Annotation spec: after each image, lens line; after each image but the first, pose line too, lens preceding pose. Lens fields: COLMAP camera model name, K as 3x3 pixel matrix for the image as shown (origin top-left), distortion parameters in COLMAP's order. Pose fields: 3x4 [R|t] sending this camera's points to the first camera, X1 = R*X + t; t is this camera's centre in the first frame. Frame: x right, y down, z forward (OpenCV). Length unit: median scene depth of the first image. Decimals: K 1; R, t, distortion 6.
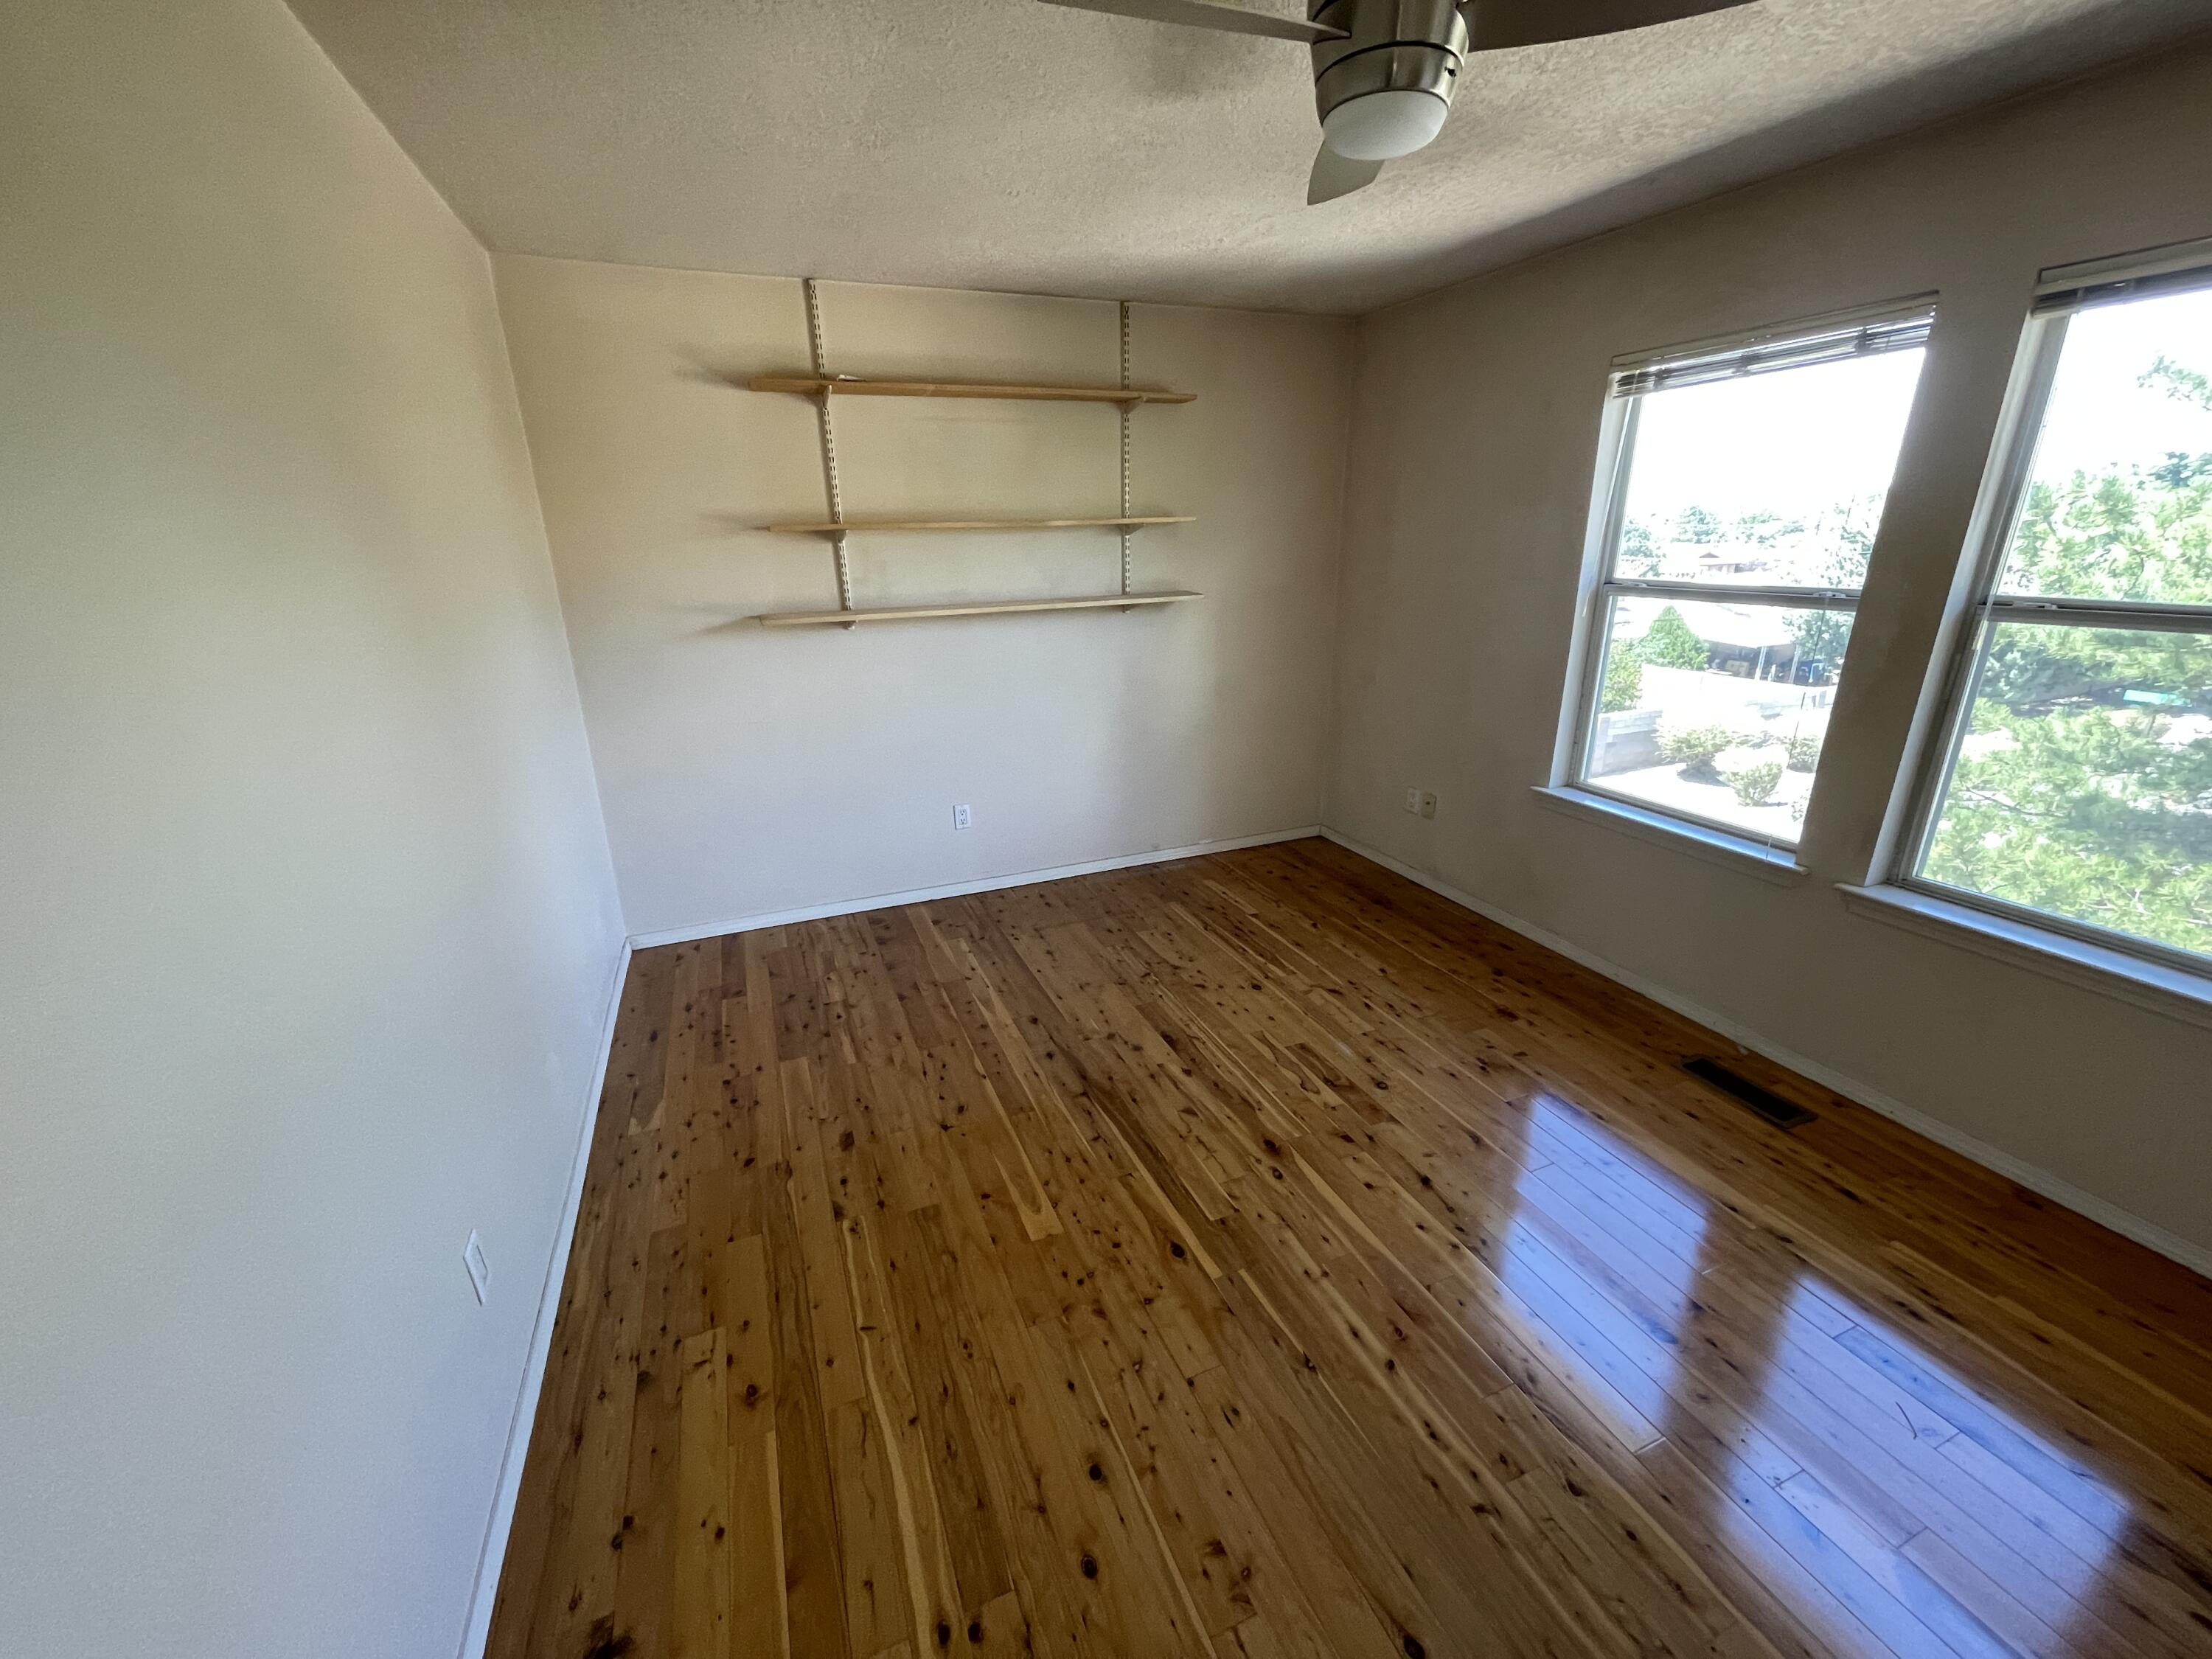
lens RADIAL K [[917.1, 0, 1142.1], [0, 917.1, 835.2], [0, 0, 1]] dist [0.024857, -0.000073]
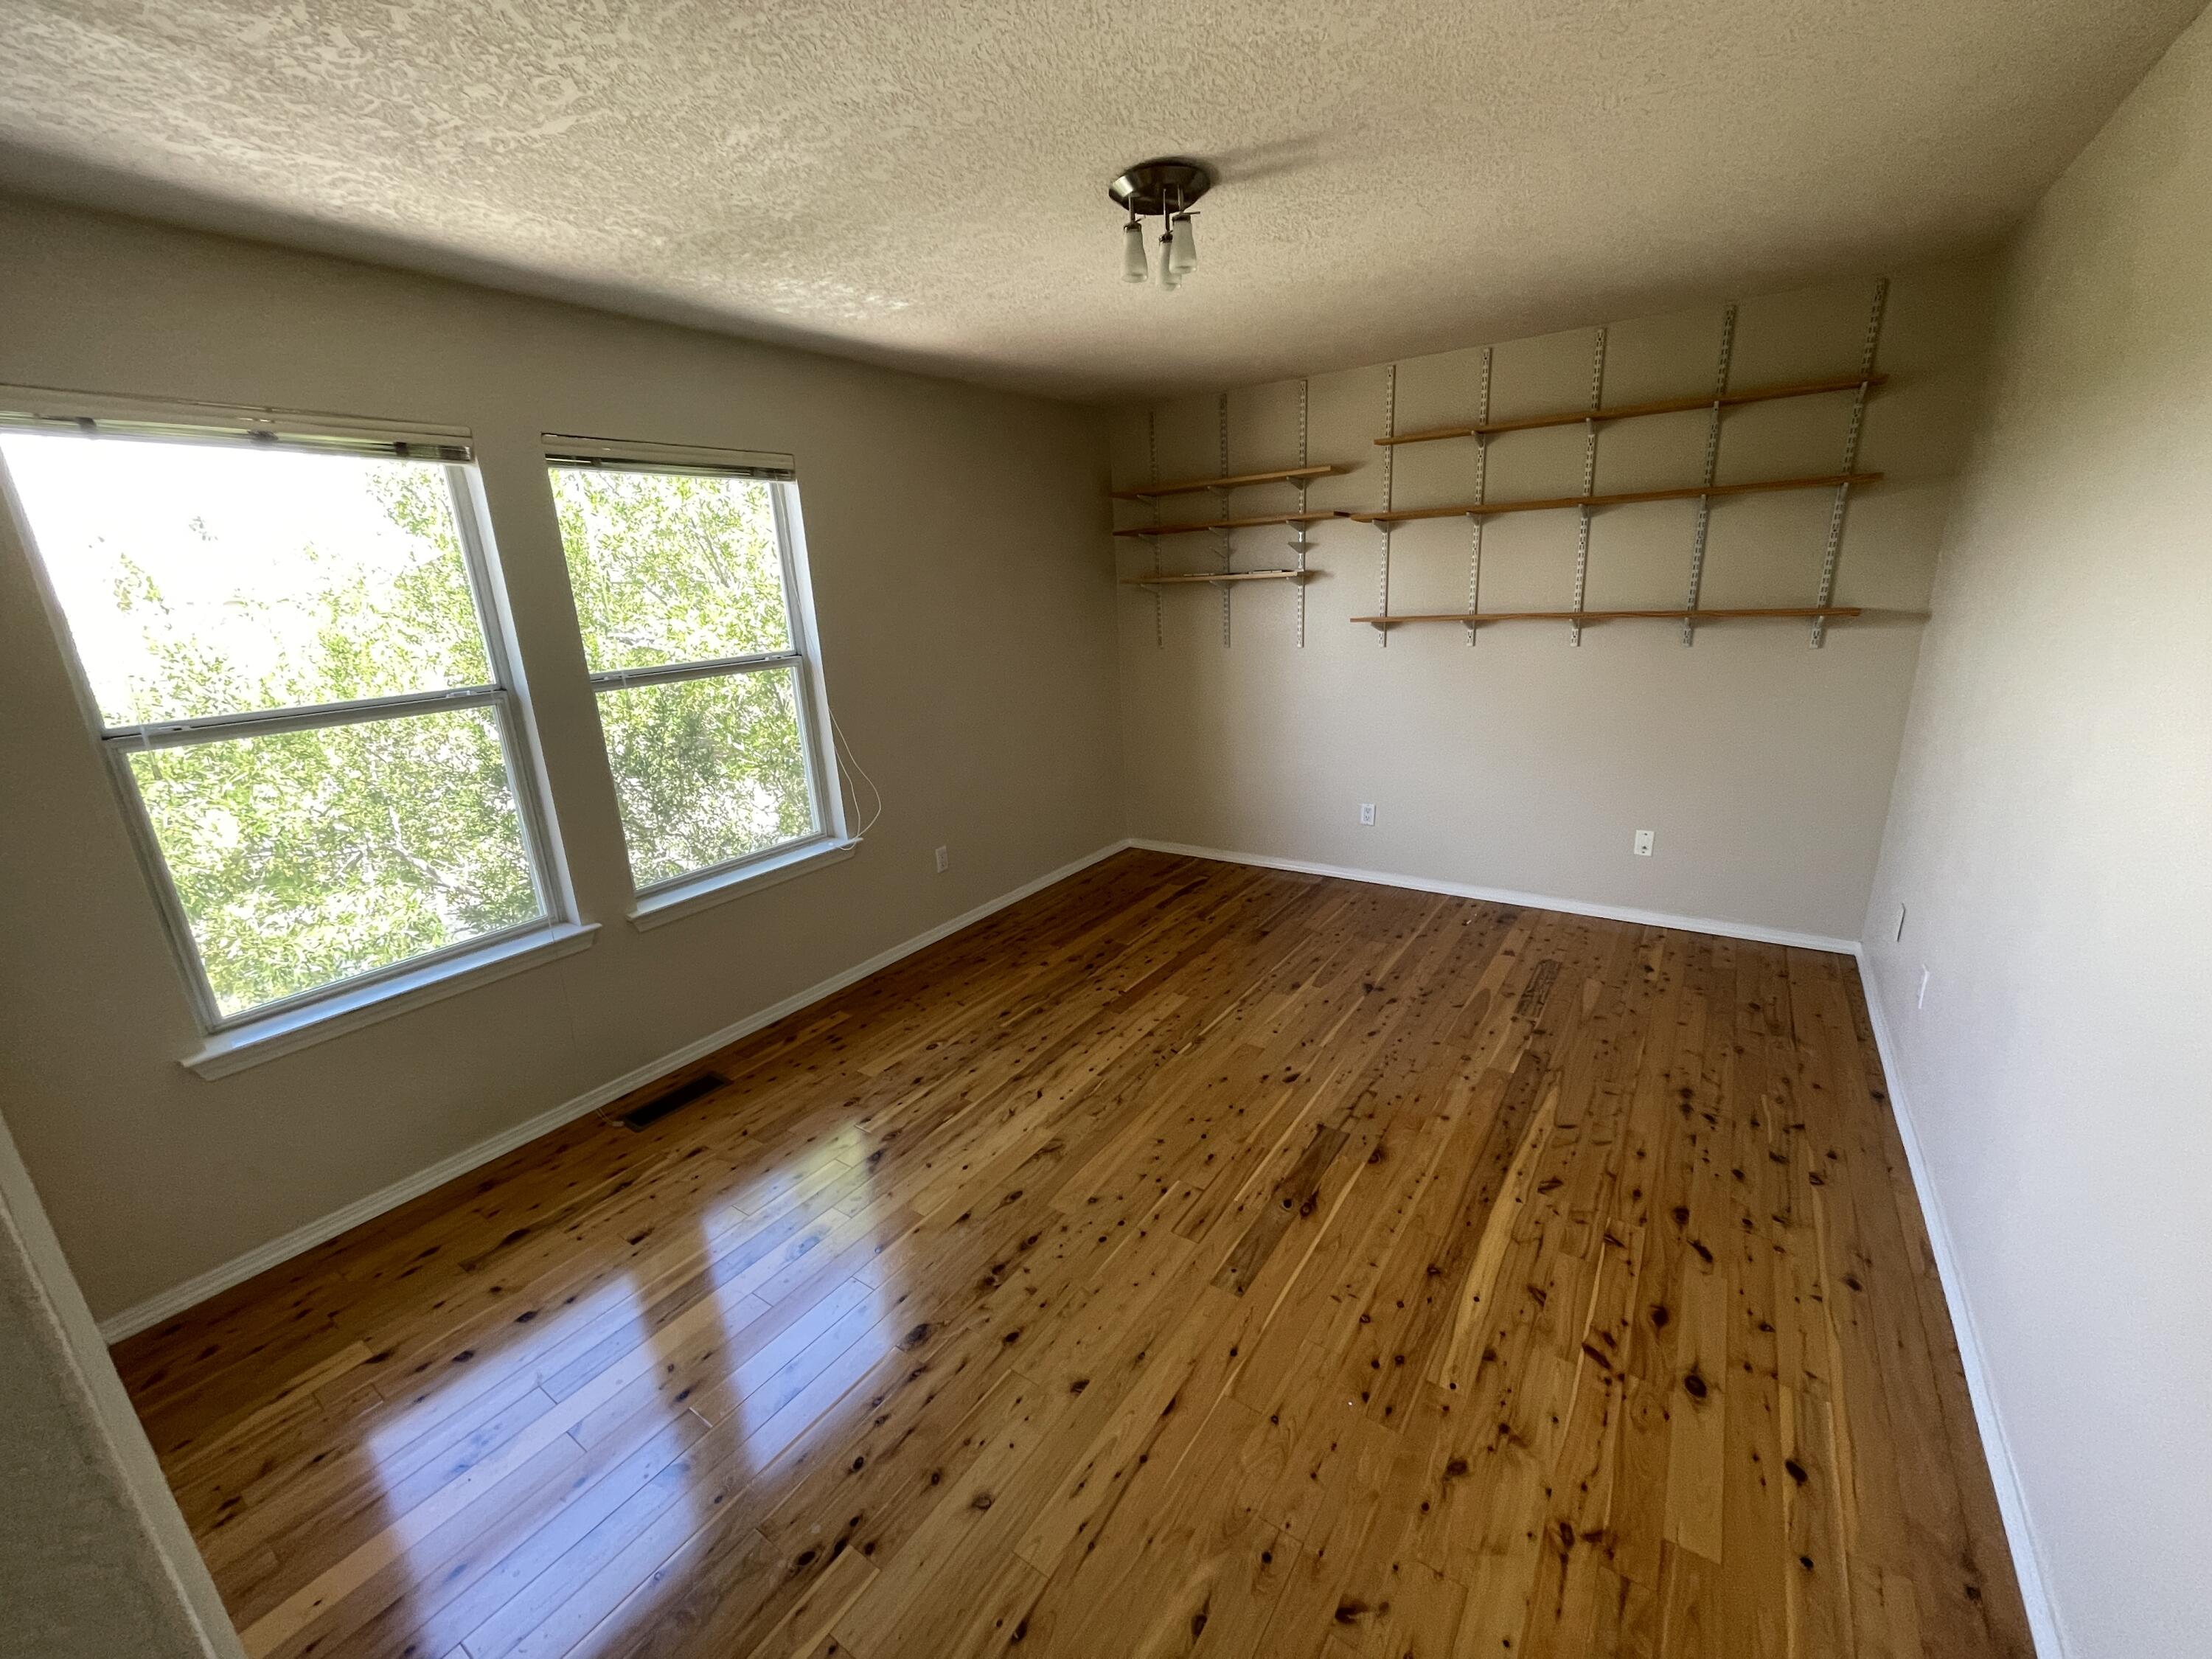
lens RADIAL K [[884.3, 0, 1106.0], [0, 884.3, 829.5], [0, 0, 1]] dist [0.011501, 0.000435]
pose [[-0.521088, -0.205118, 0.828489, -0.483891], [0.320141, 0.852848, 0.412505, -0.314382], [-0.791187, 0.480184, -0.378742, 0.896034]]
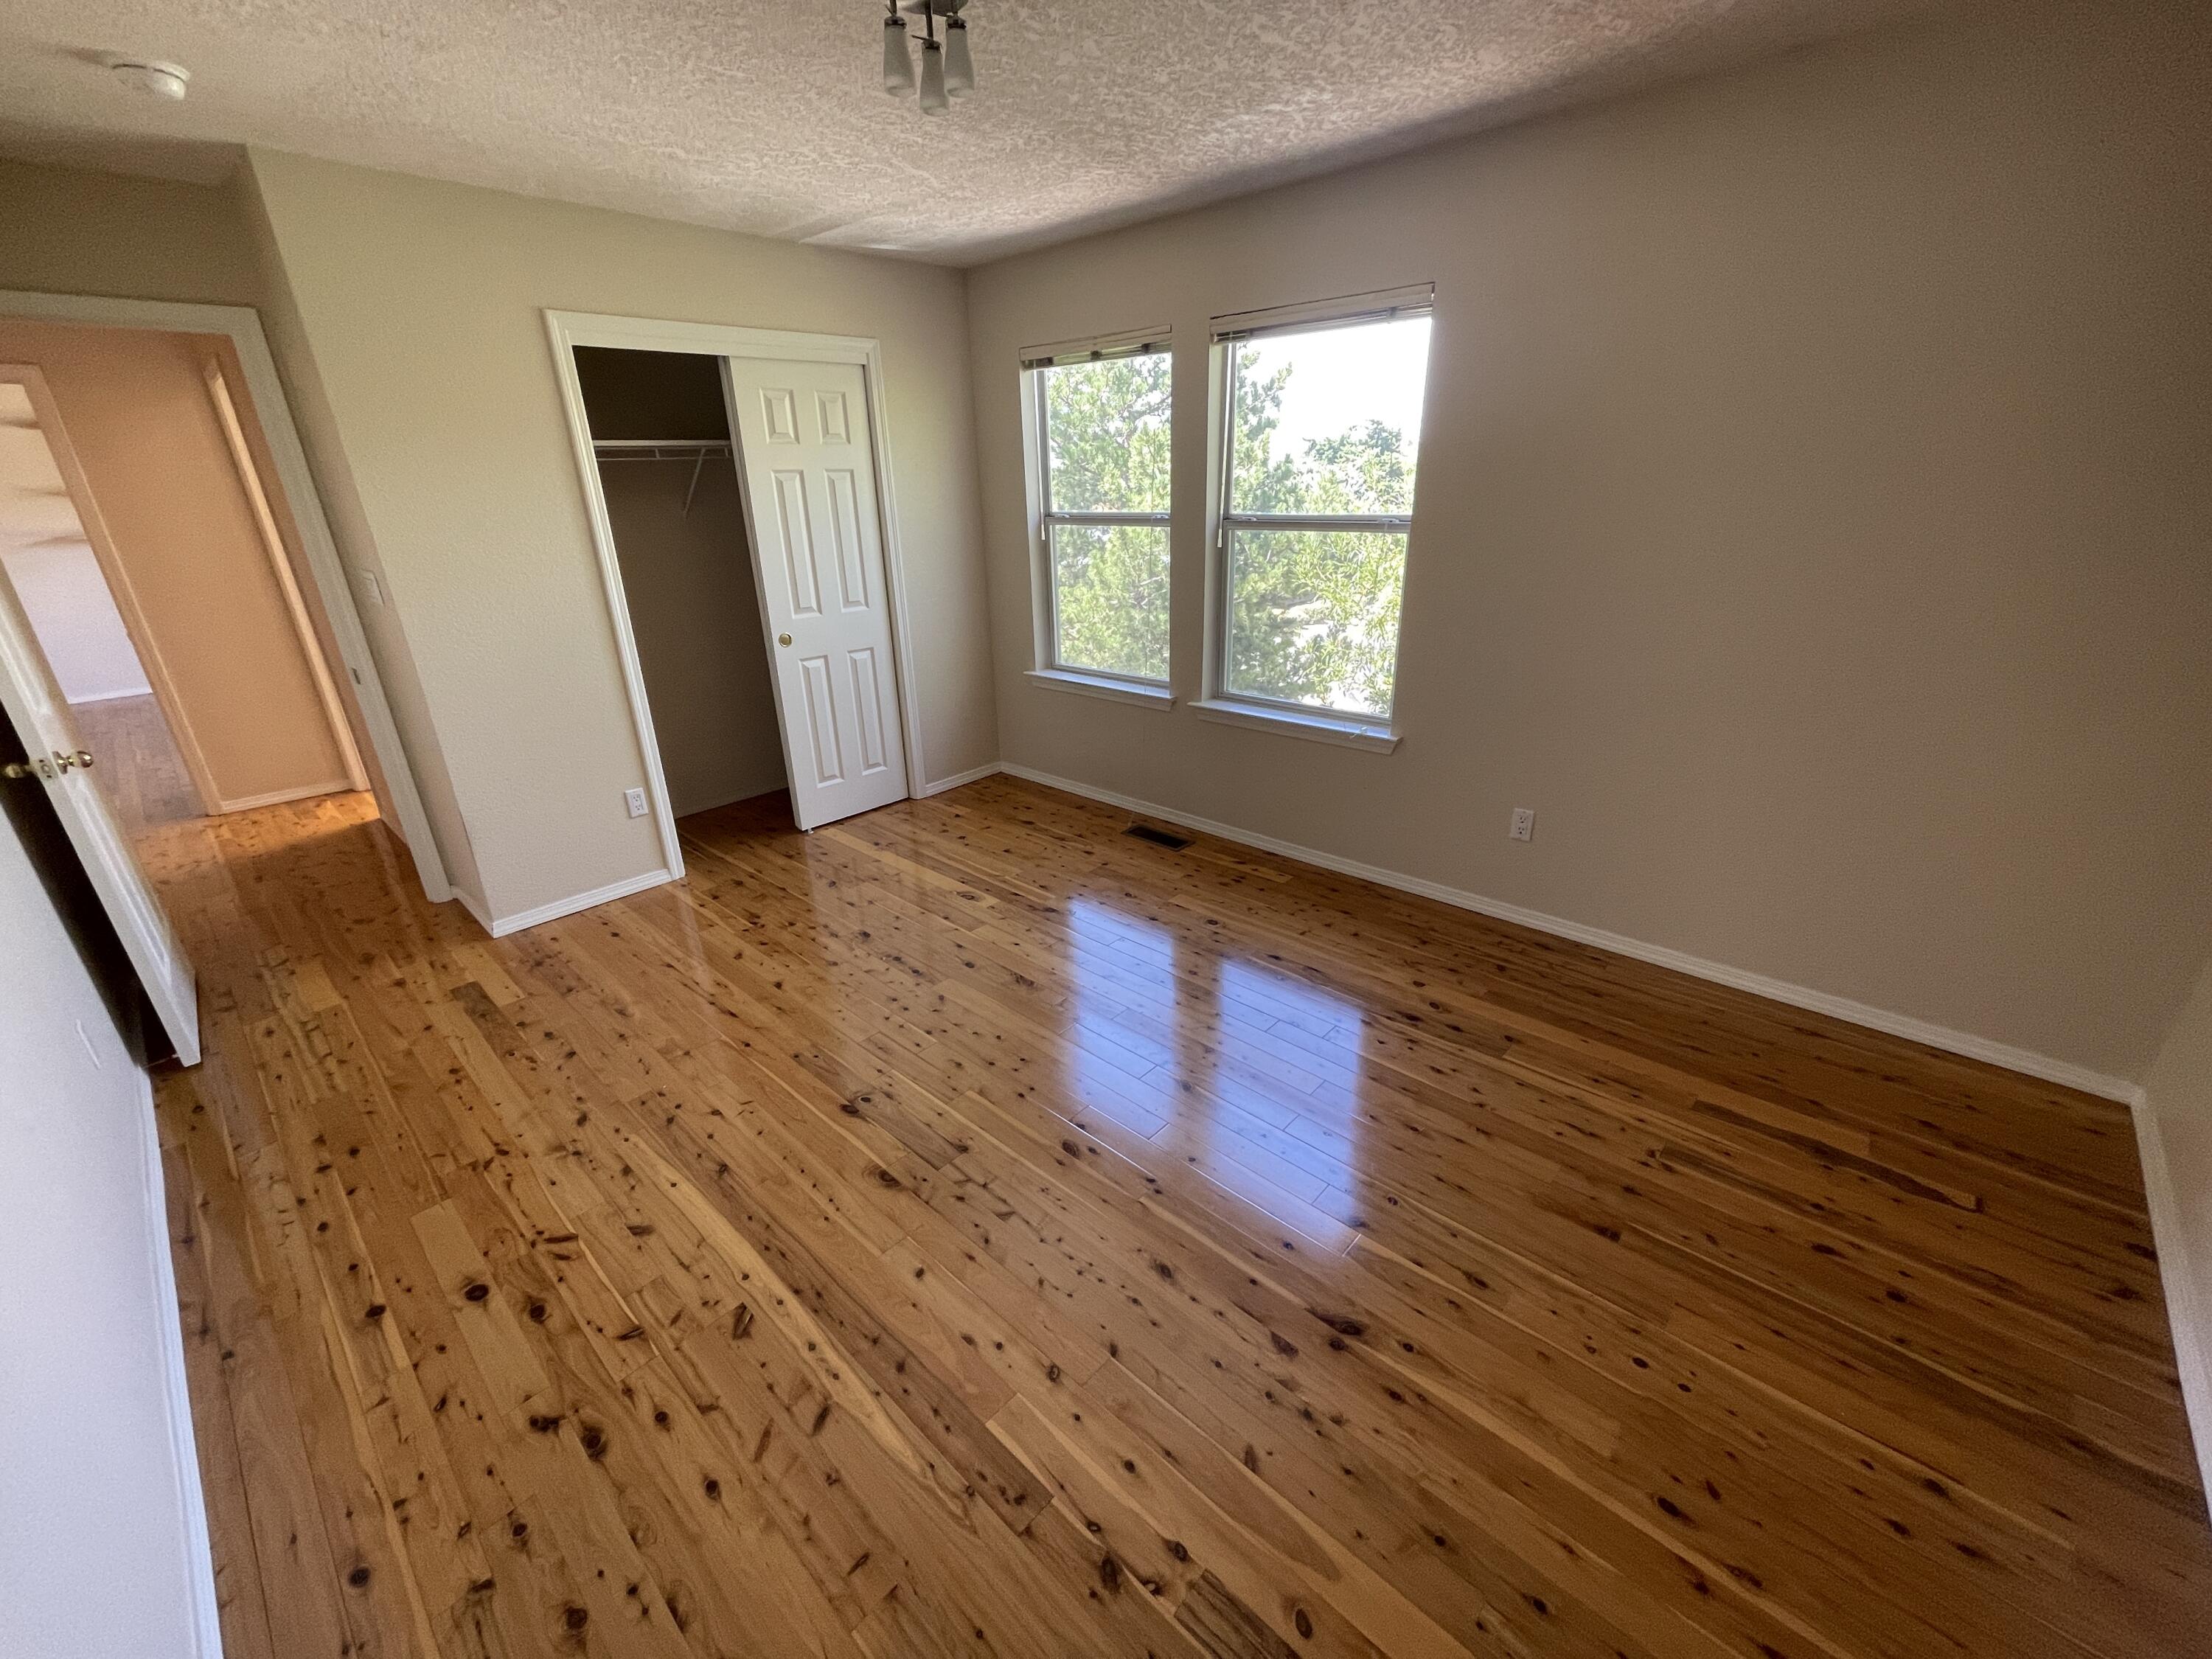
lens RADIAL K [[884.4, 0, 1103.5], [0, 884.4, 836.8], [0, 0, 1]] dist [0.002297, 0.000146]
pose [[0.915681, -0.170161, 0.364107, 0.026871], [0.146250, 0.984915, 0.092489, 0.120536], [-0.374352, -0.031440, 0.926753, -0.359854]]
